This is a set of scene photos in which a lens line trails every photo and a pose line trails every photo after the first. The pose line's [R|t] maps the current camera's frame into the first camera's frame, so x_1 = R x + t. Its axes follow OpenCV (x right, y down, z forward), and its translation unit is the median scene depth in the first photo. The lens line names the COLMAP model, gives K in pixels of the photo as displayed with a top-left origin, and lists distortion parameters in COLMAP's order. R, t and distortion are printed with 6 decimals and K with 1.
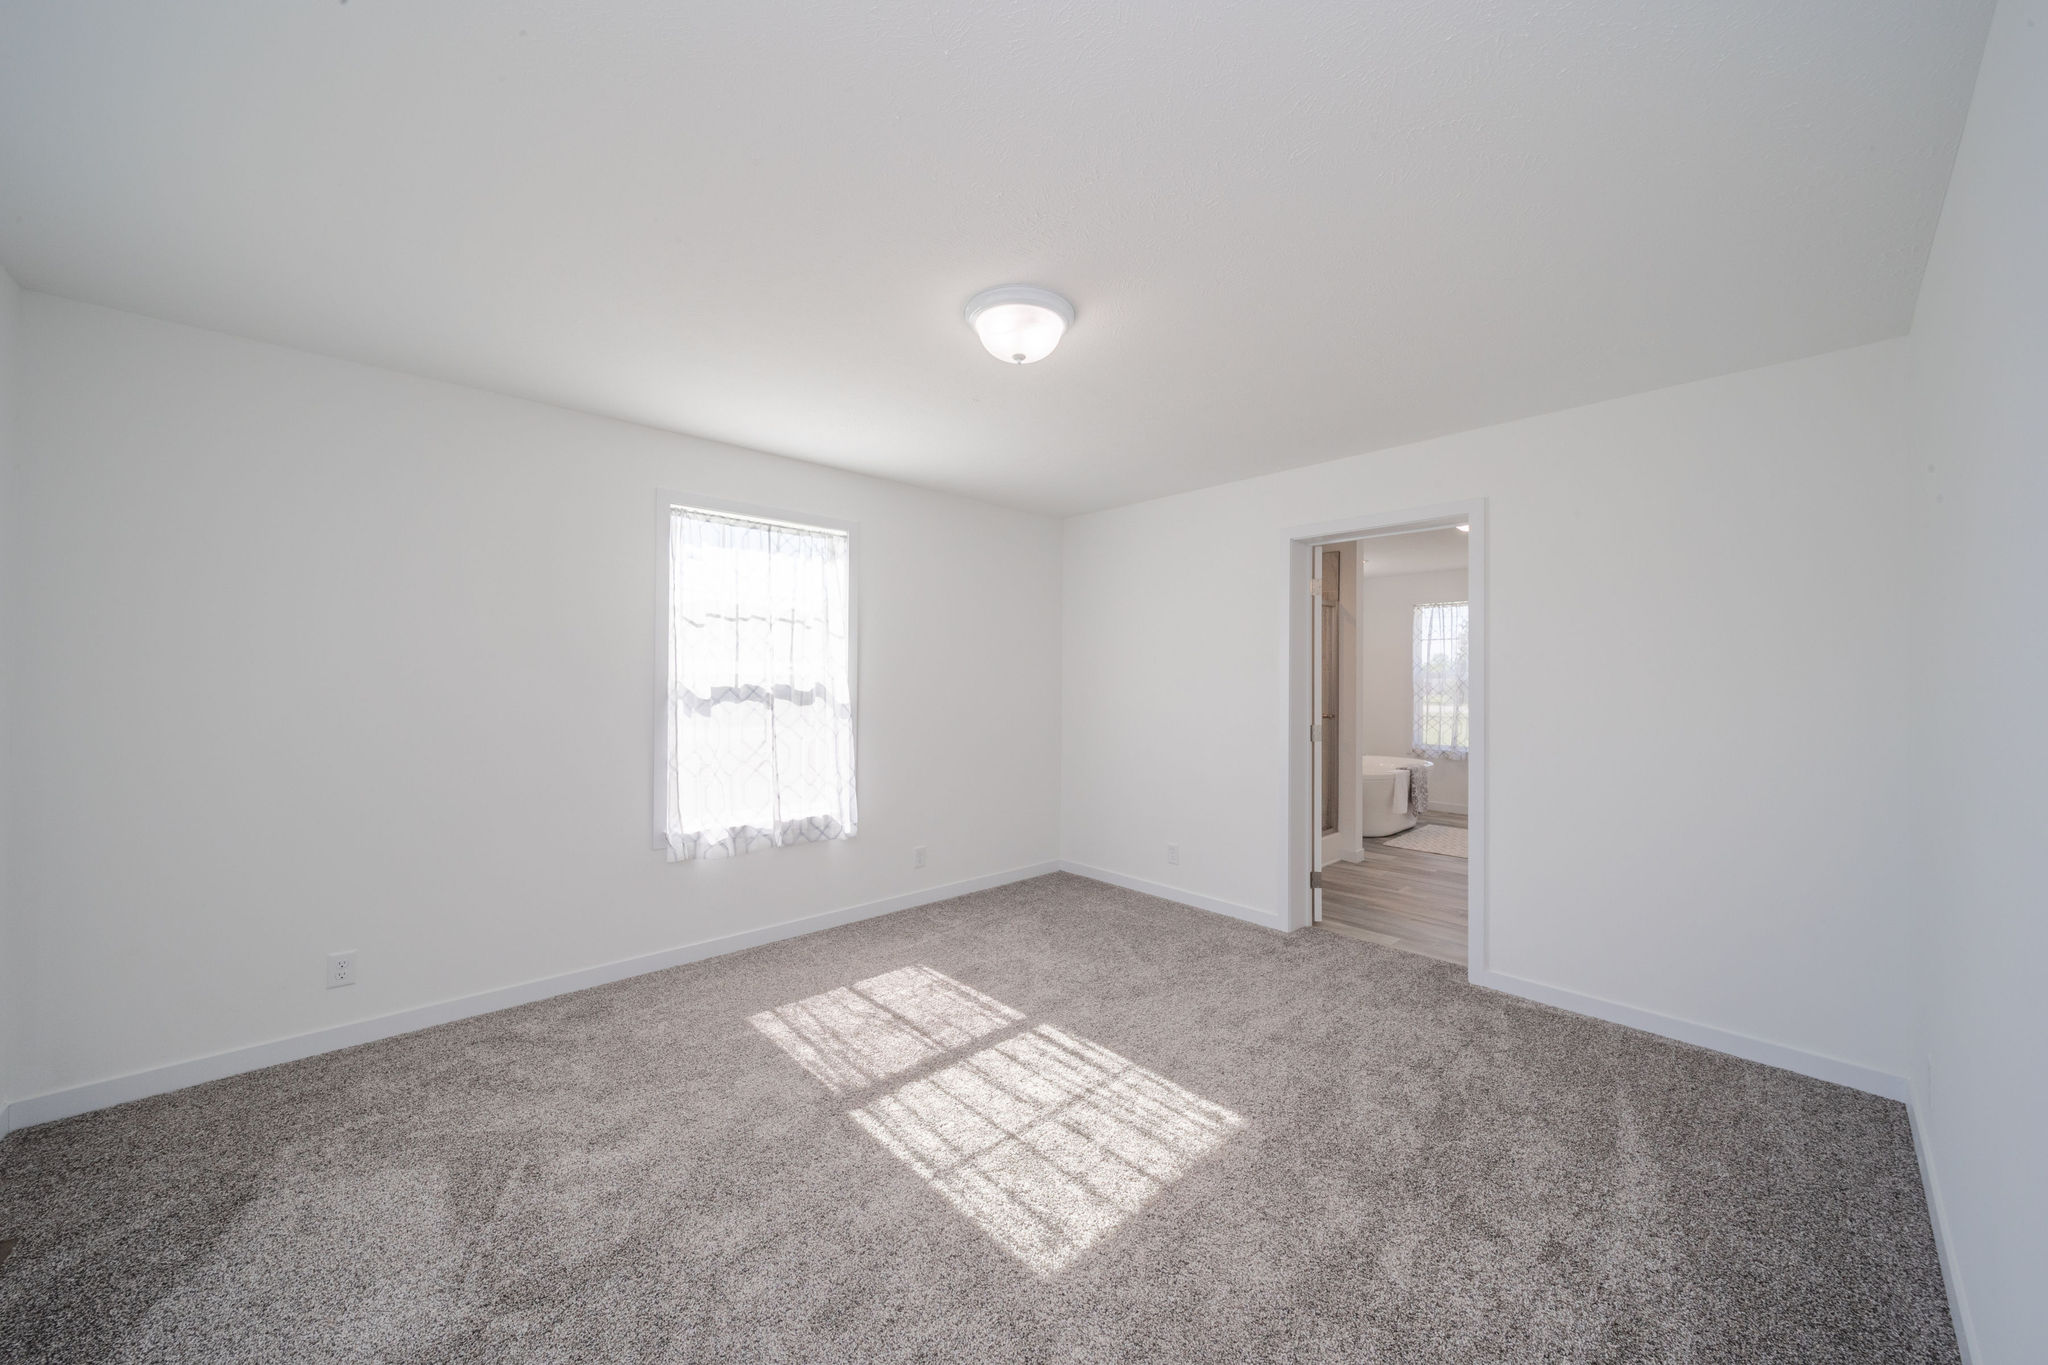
lens RADIAL K [[794.5, 0, 1024.1], [0, 794.5, 693.7], [0, 0, 1]] dist [-0.002020, -0.000288]
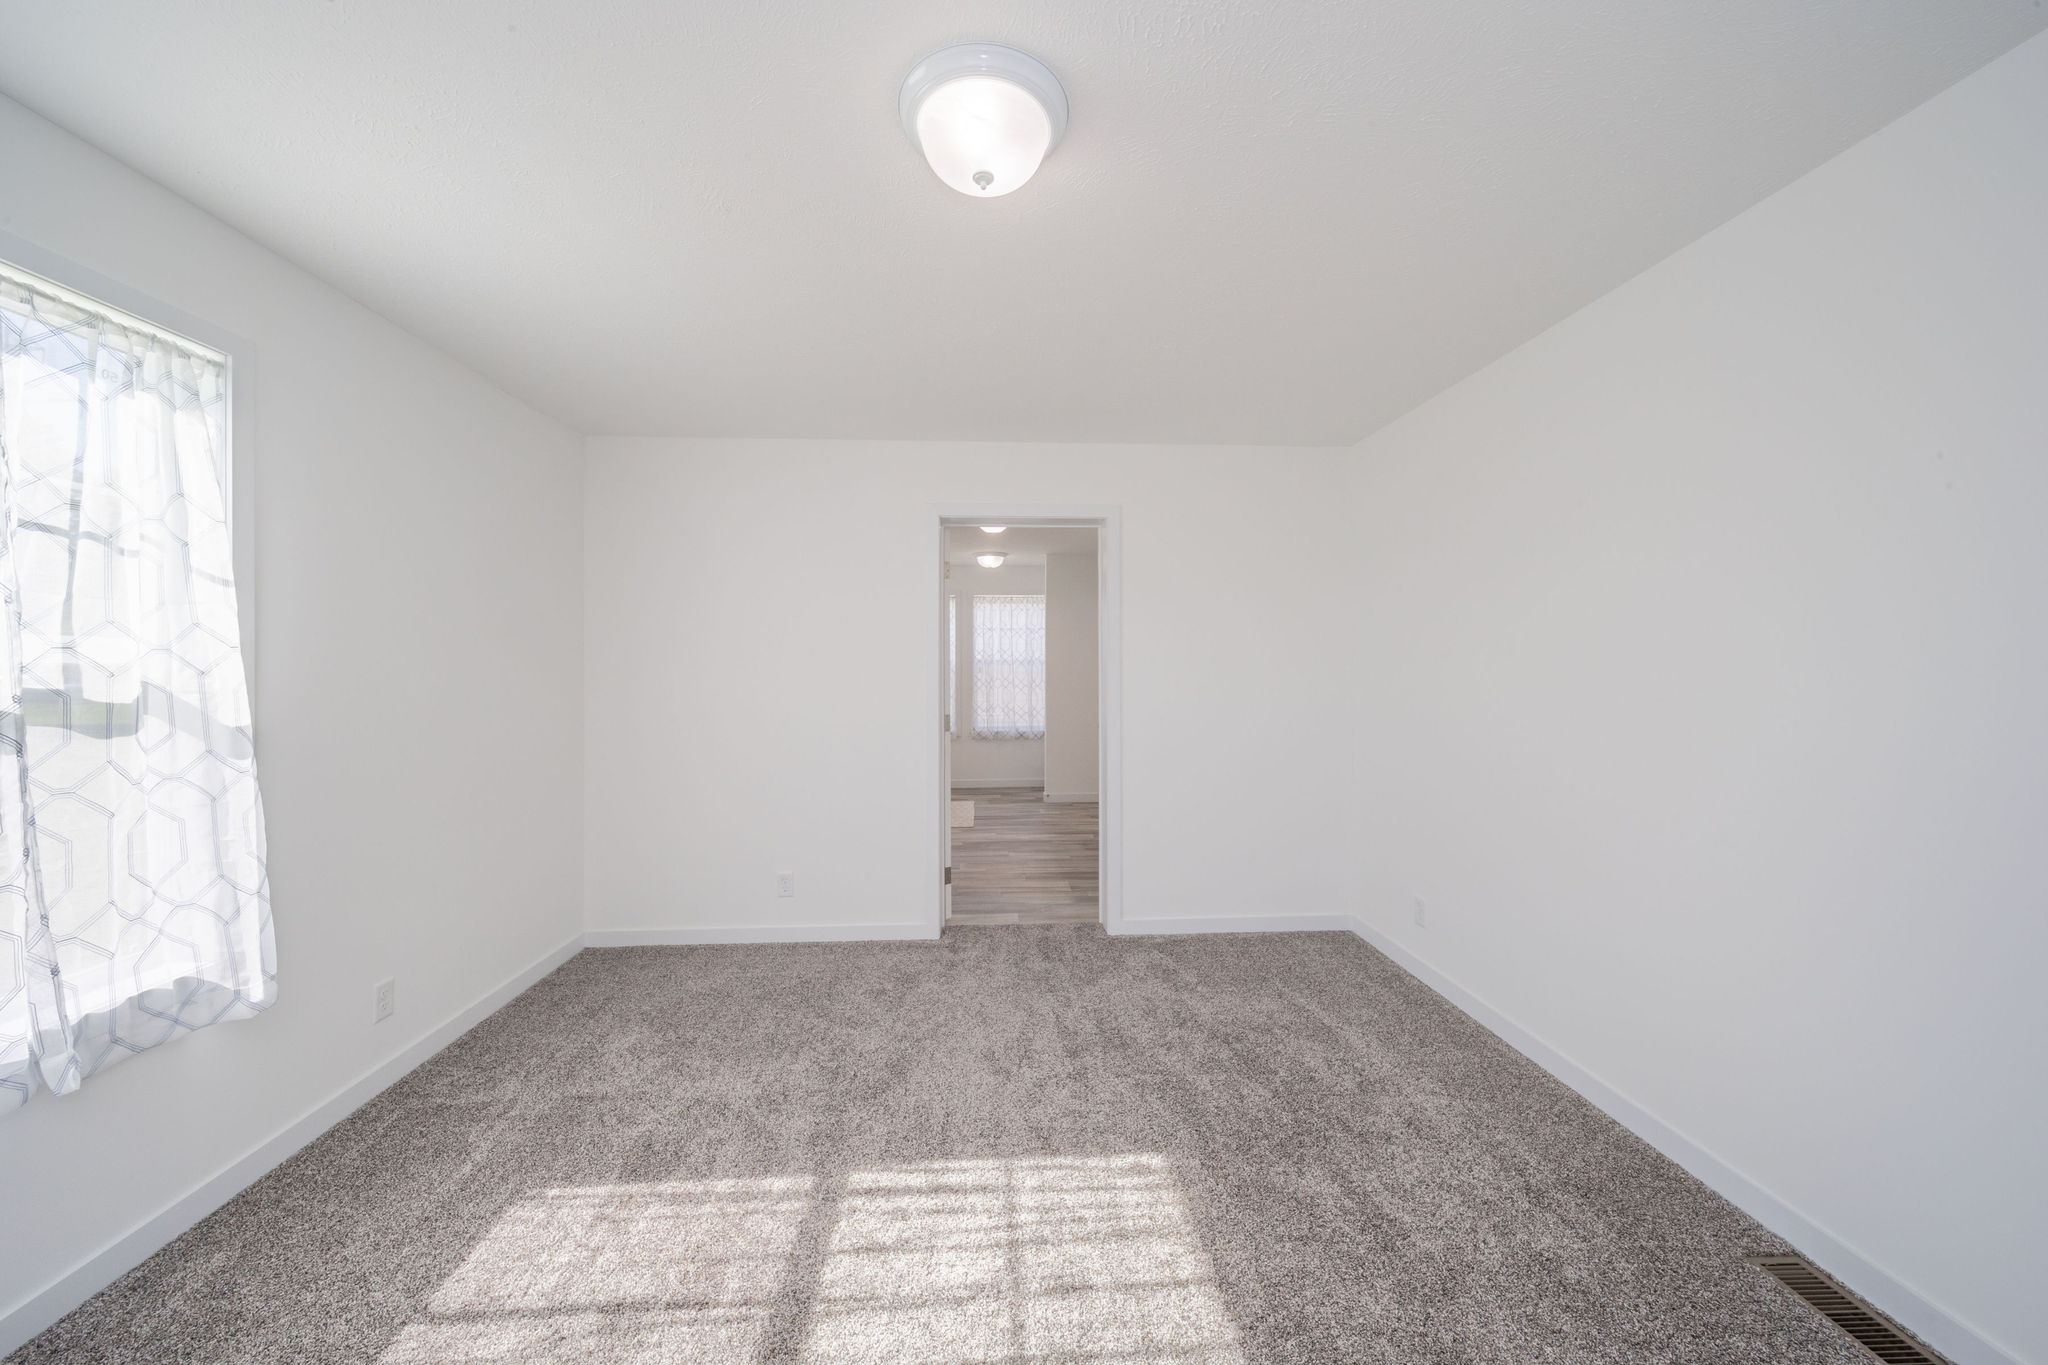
lens RADIAL K [[766.6, 0, 1011.6], [0, 766.6, 679.7], [0, 0, 1]] dist [-0.002366, -0.000694]
pose [[0.603163, -0.022075, 0.797312, -0.390497], [0.023188, 0.999680, 0.010136, -0.010814], [-0.797281, 0.012374, 0.603482, 0.469178]]
